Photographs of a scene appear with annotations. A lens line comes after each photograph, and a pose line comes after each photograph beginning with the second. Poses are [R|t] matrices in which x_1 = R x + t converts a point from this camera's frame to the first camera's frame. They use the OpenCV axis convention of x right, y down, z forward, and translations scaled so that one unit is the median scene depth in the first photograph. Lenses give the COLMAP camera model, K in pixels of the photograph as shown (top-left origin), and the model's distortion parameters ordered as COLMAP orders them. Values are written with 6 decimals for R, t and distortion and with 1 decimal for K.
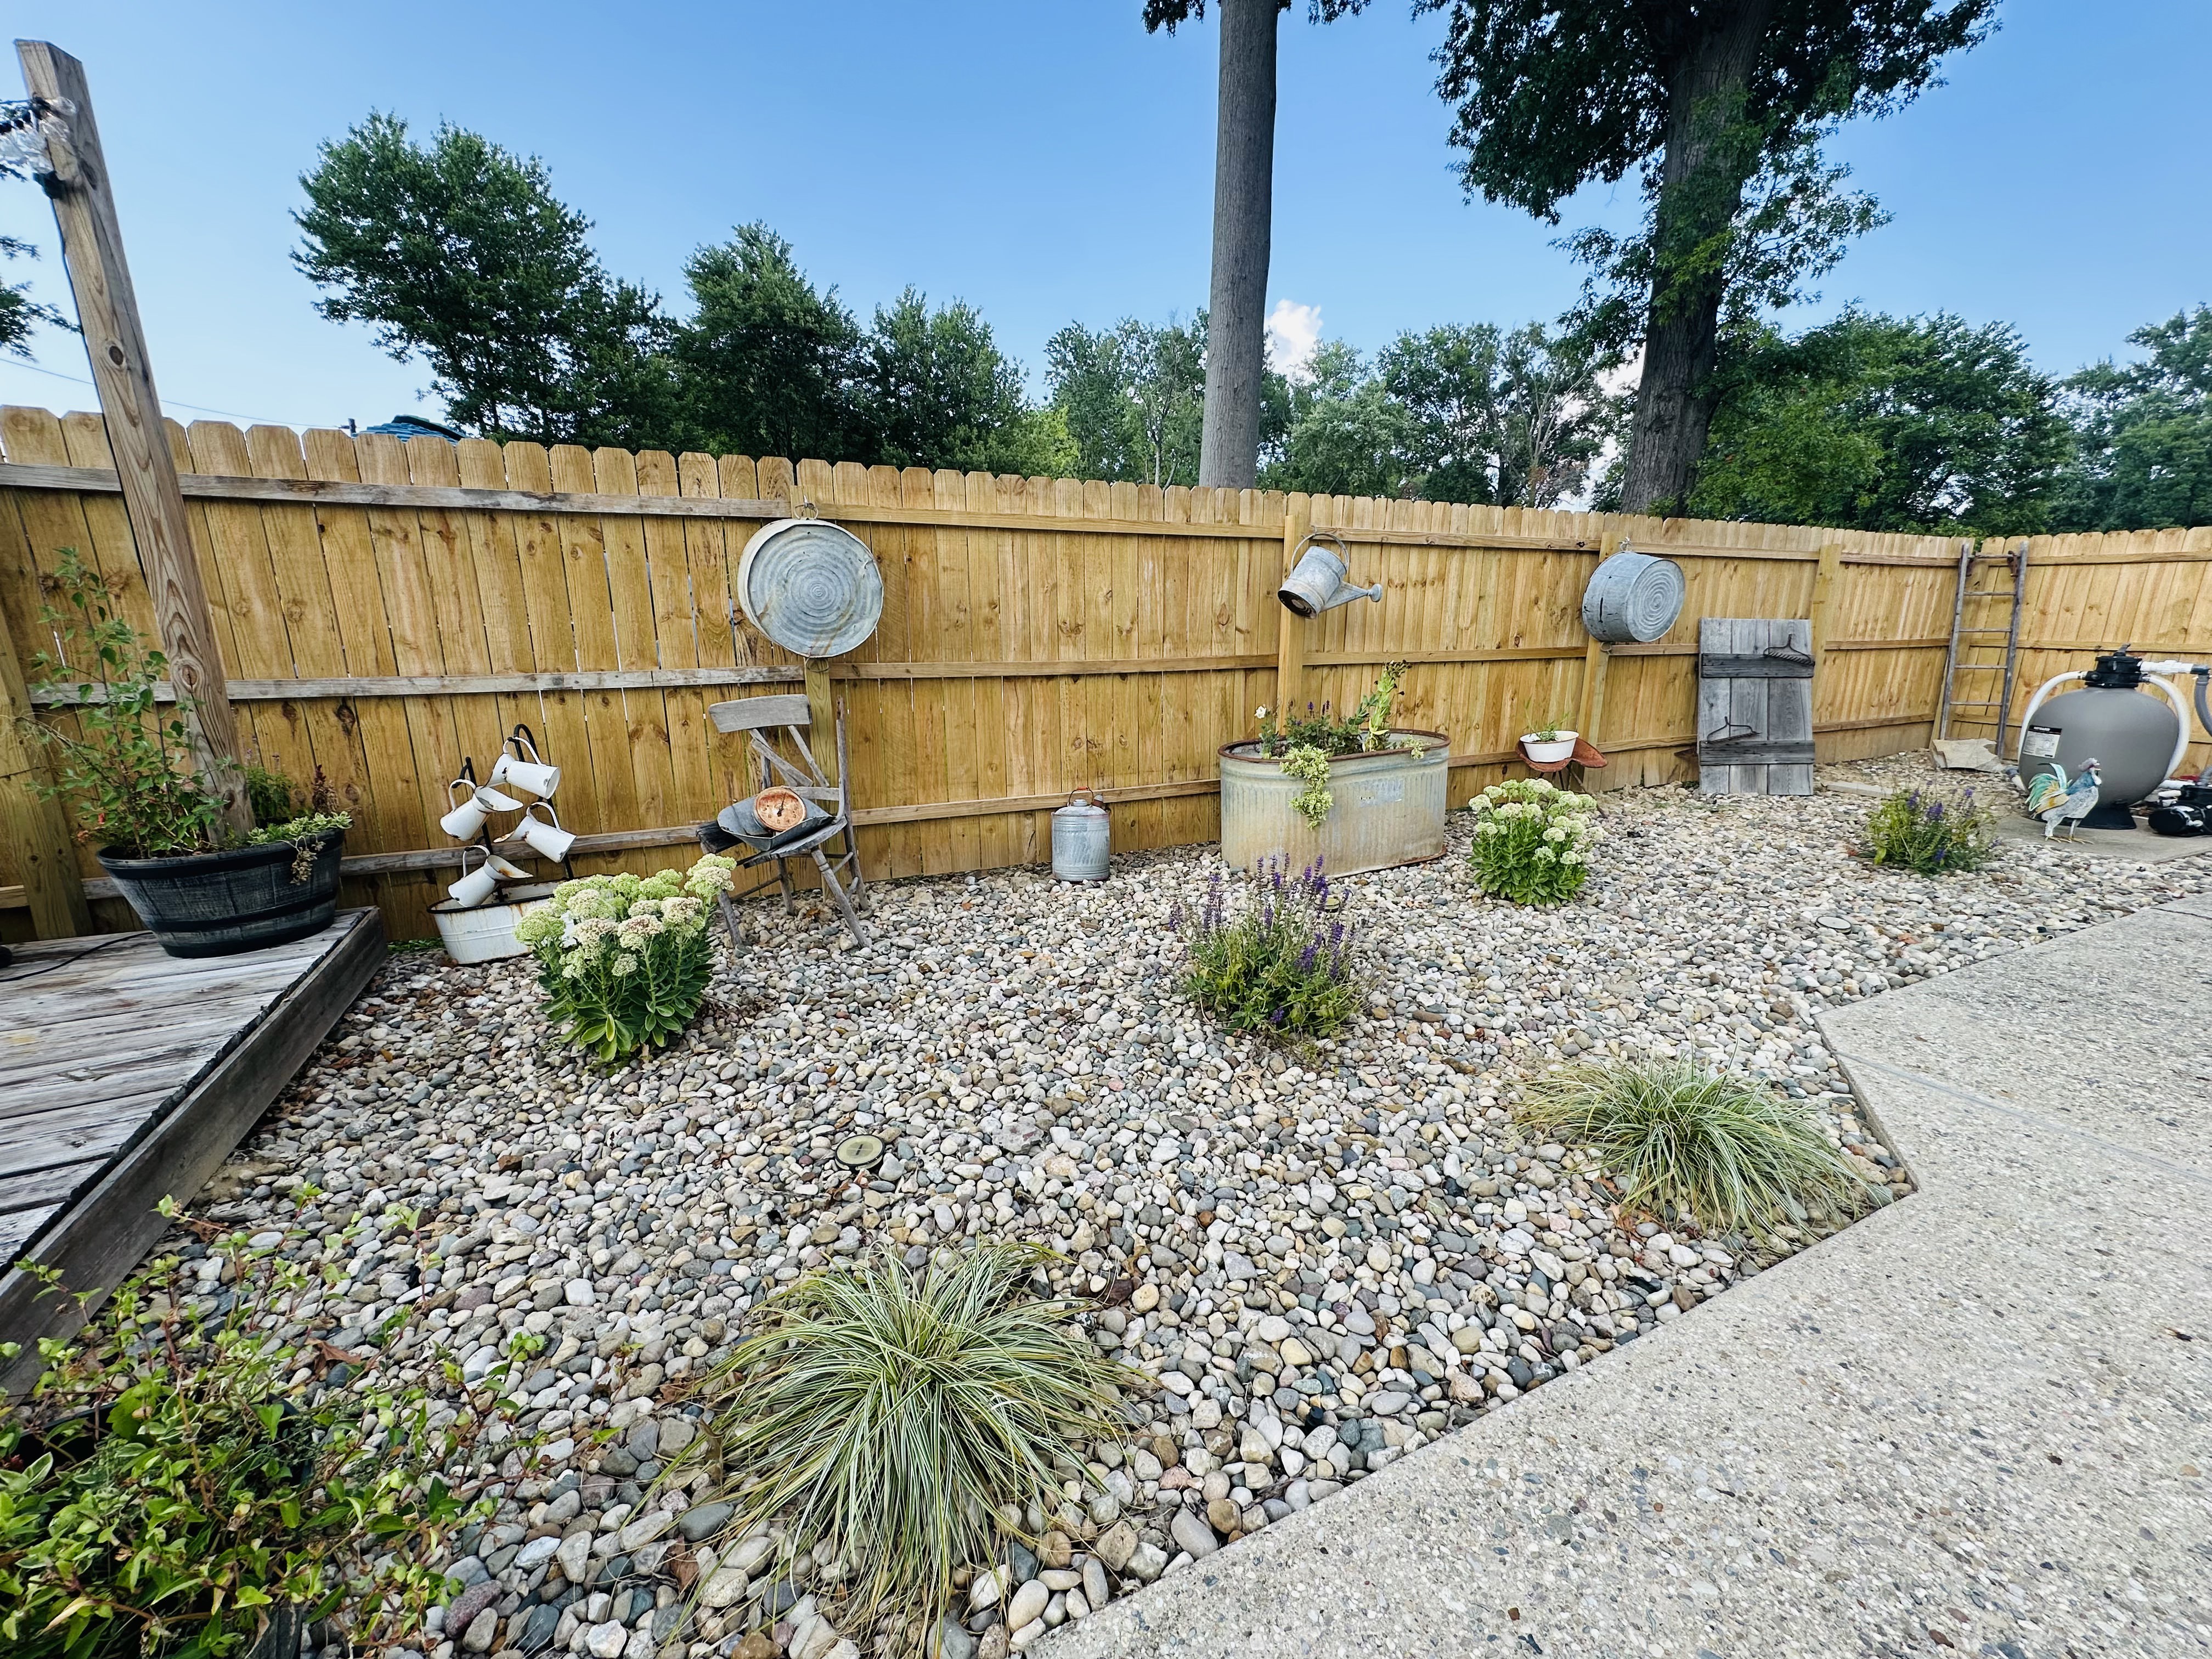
lens RADIAL K [[883.0, 0, 1106.5], [0, 883.0, 824.2], [0, 0, 1]] dist [0.000423, 0.000359]
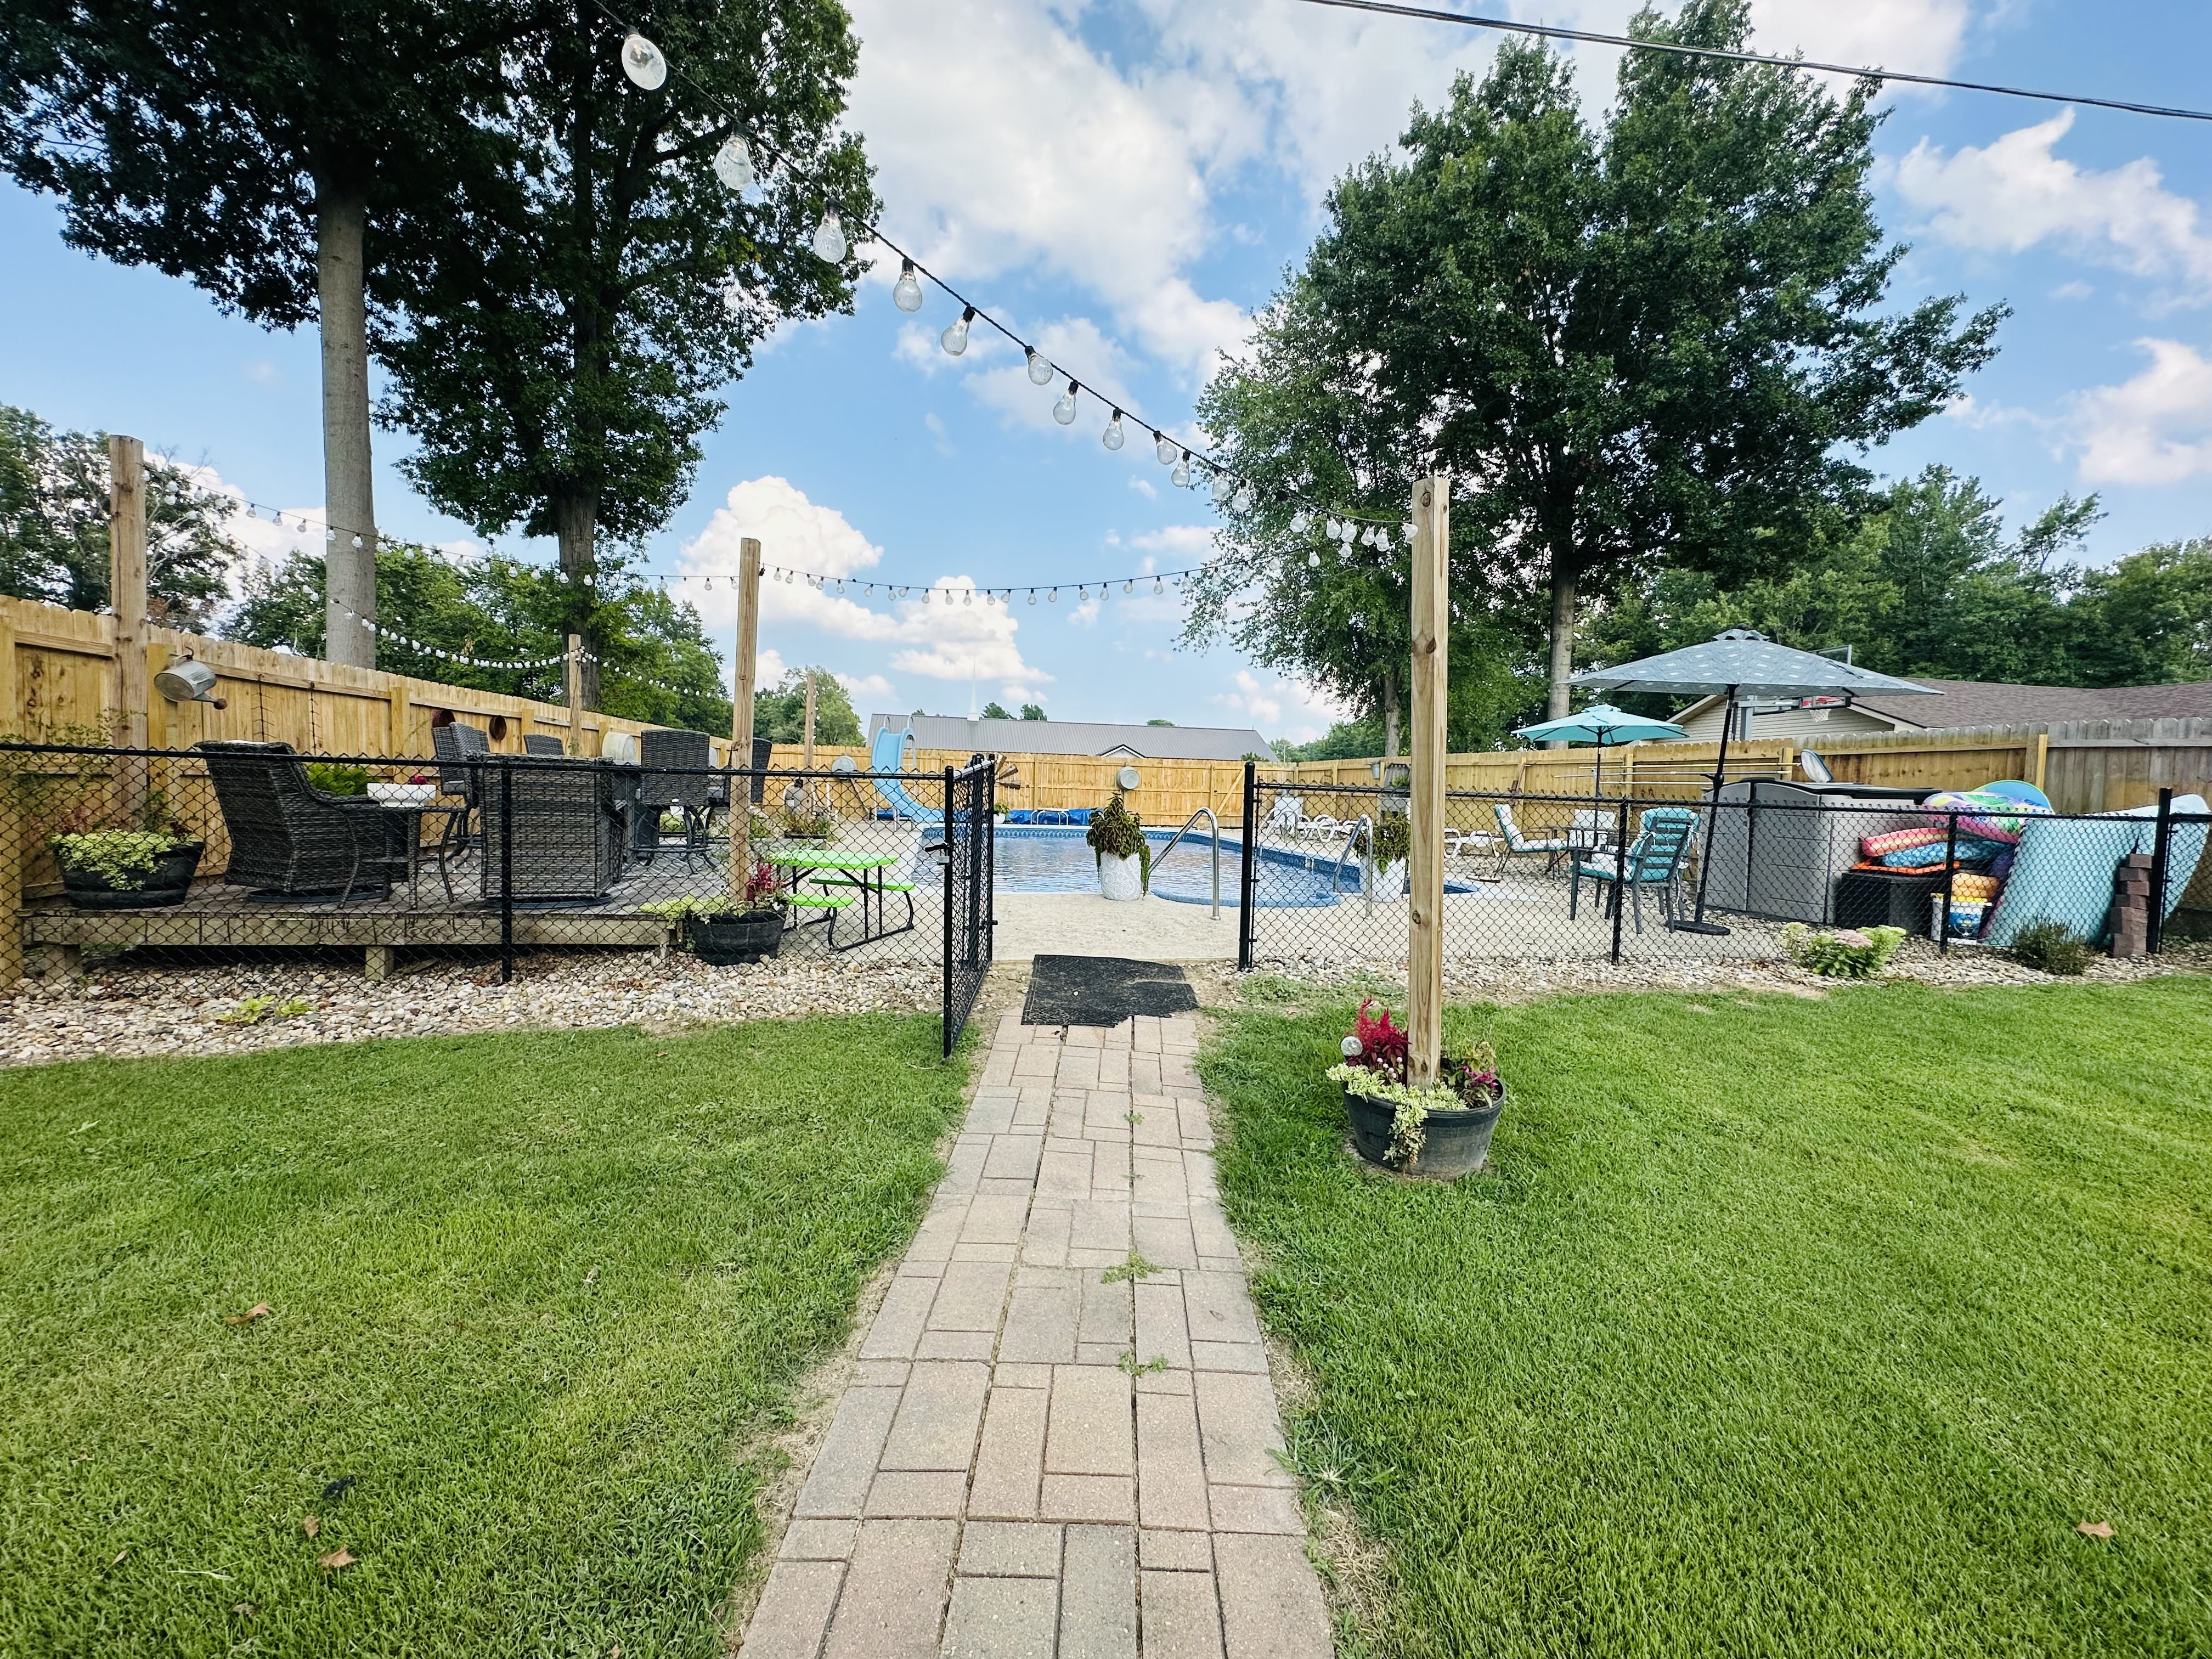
lens RADIAL K [[883.0, 0, 1106.4], [0, 883.0, 827.1], [0, 0, 1]] dist [0.000423, 0.000359]
pose [[0.239582, -0.040449, 0.970033, -0.310337], [0.202283, 0.979285, -0.009125, 0.043943], [-0.949570, 0.198407, 0.242801, -0.158207]]
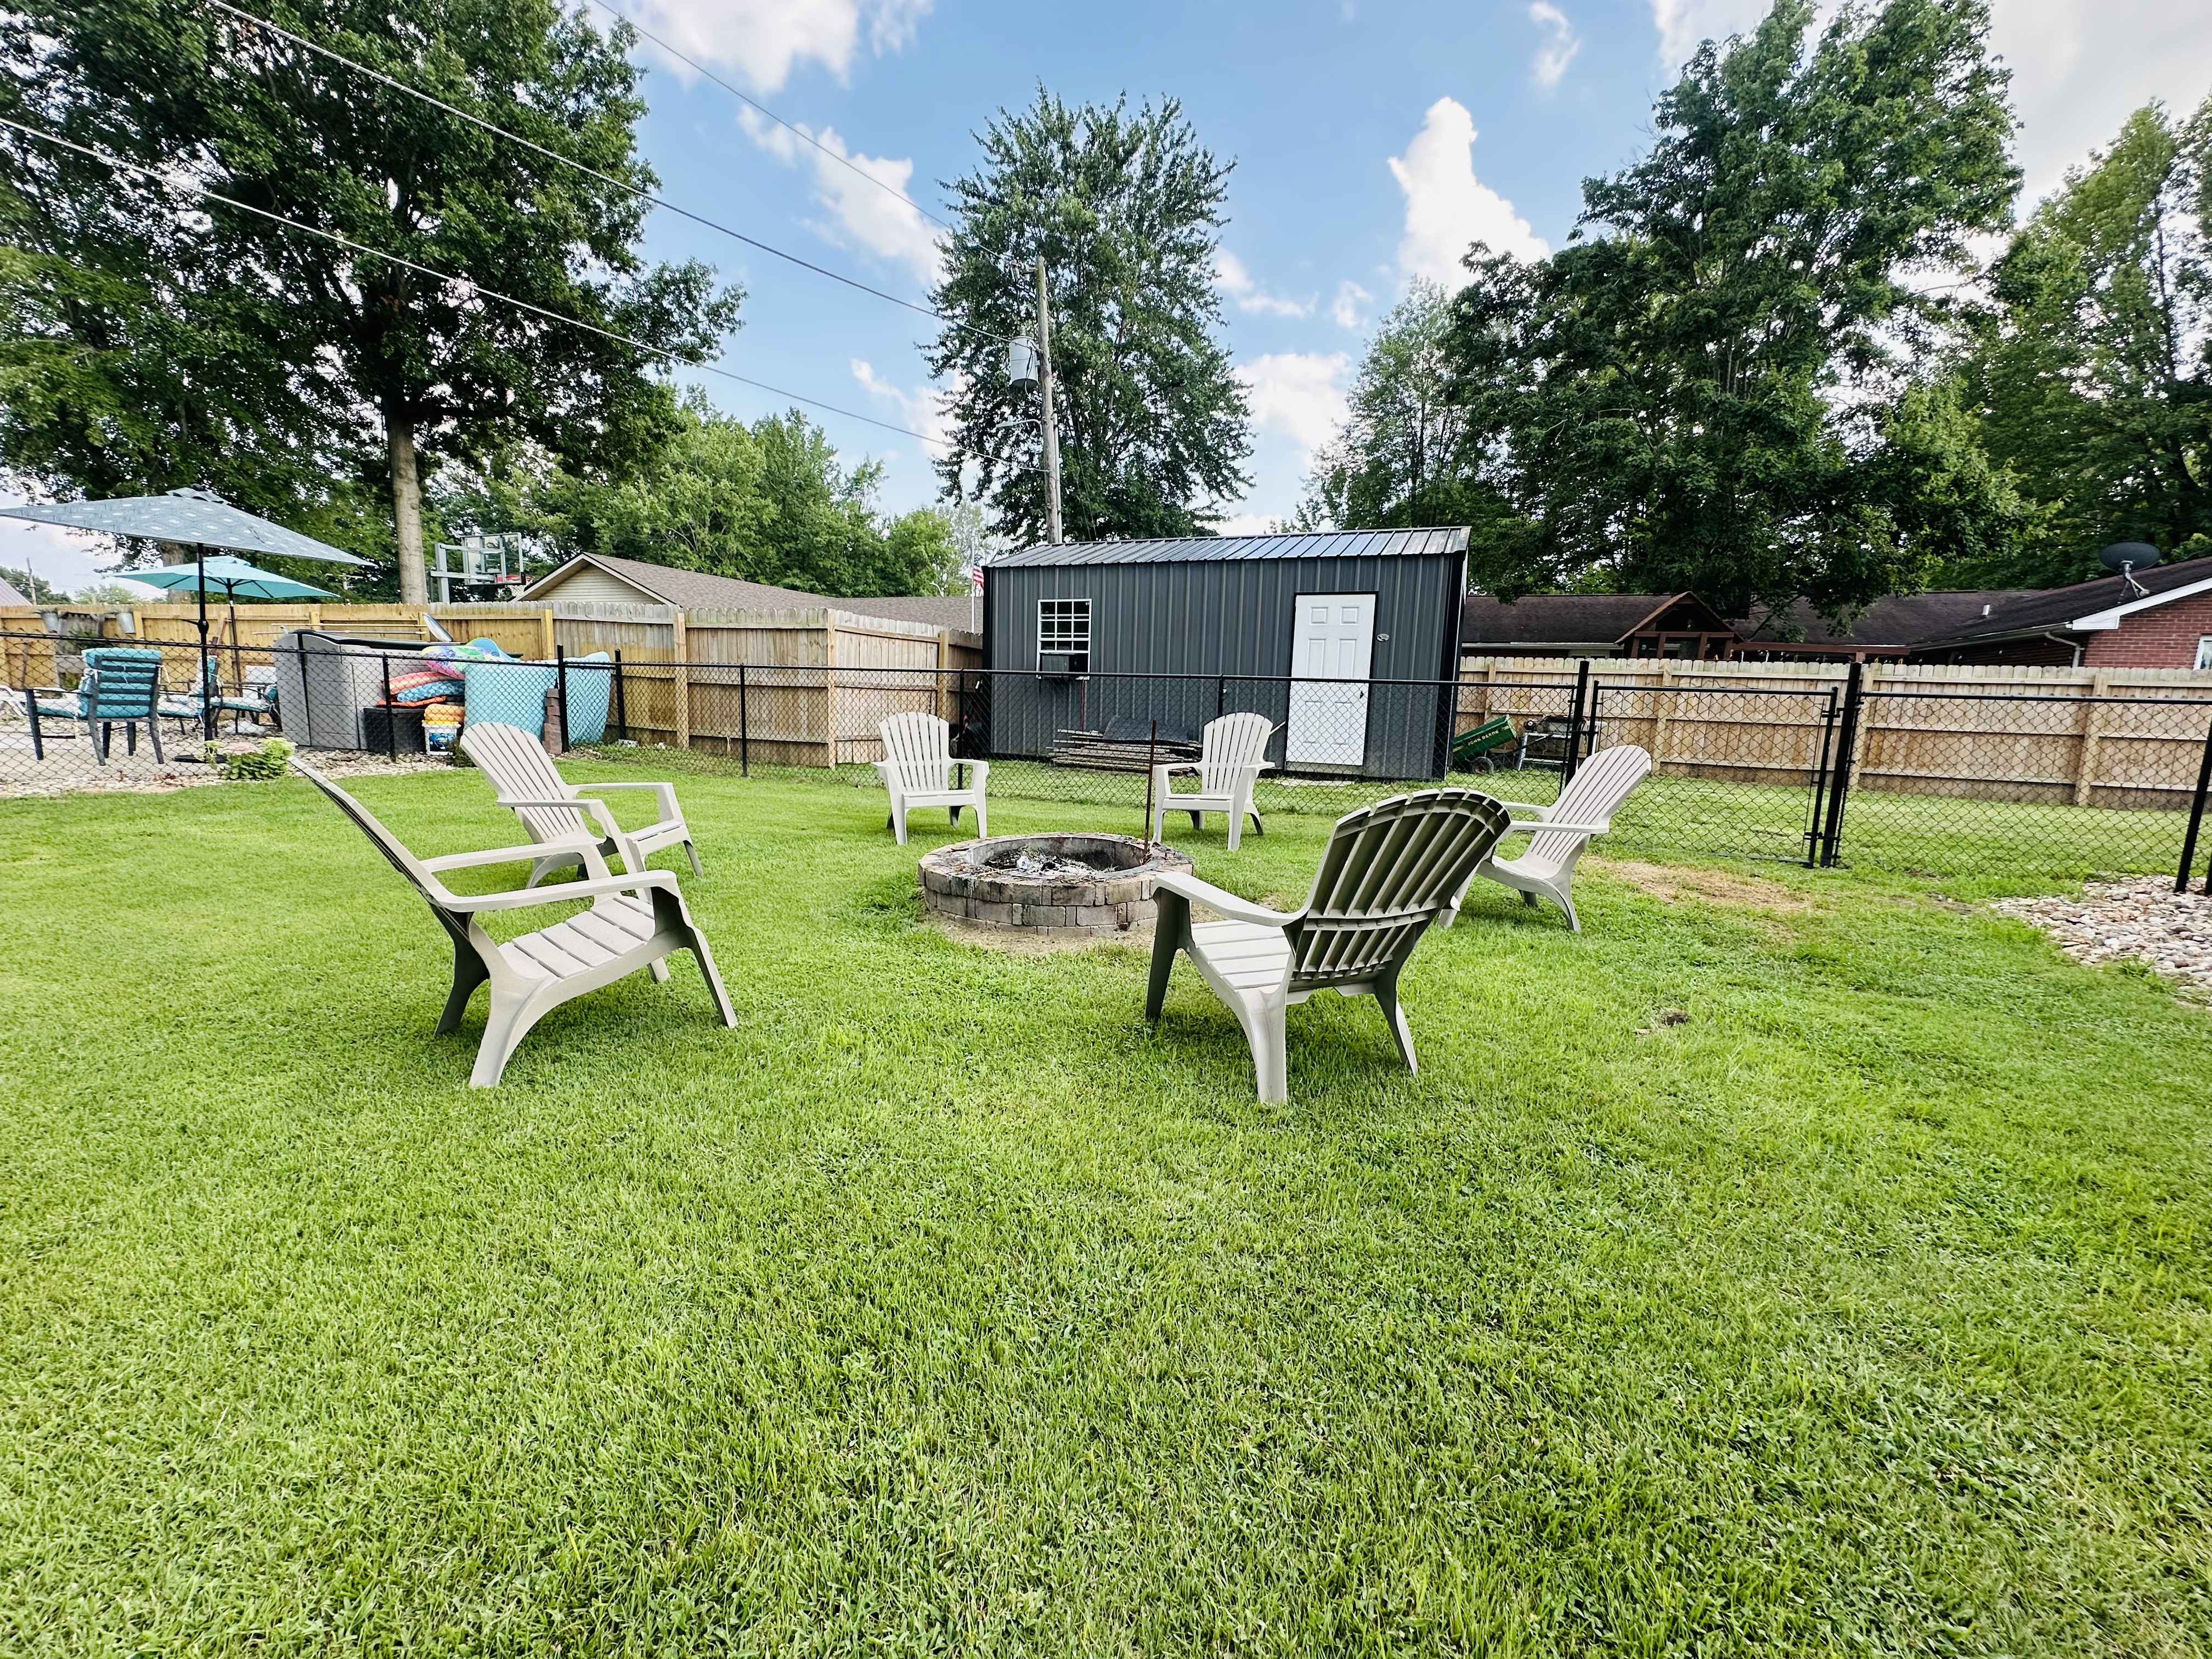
lens RADIAL K [[883.0, 0, 1094.2], [0, 883.0, 831.6], [0, 0, 1]] dist [0.000423, 0.000359]
pose [[-0.689536, -0.133580, 0.711826, -0.401383], [0.136375, 0.941315, 0.308751, 0.068804], [-0.711296, 0.309971, -0.630854, -0.240932]]
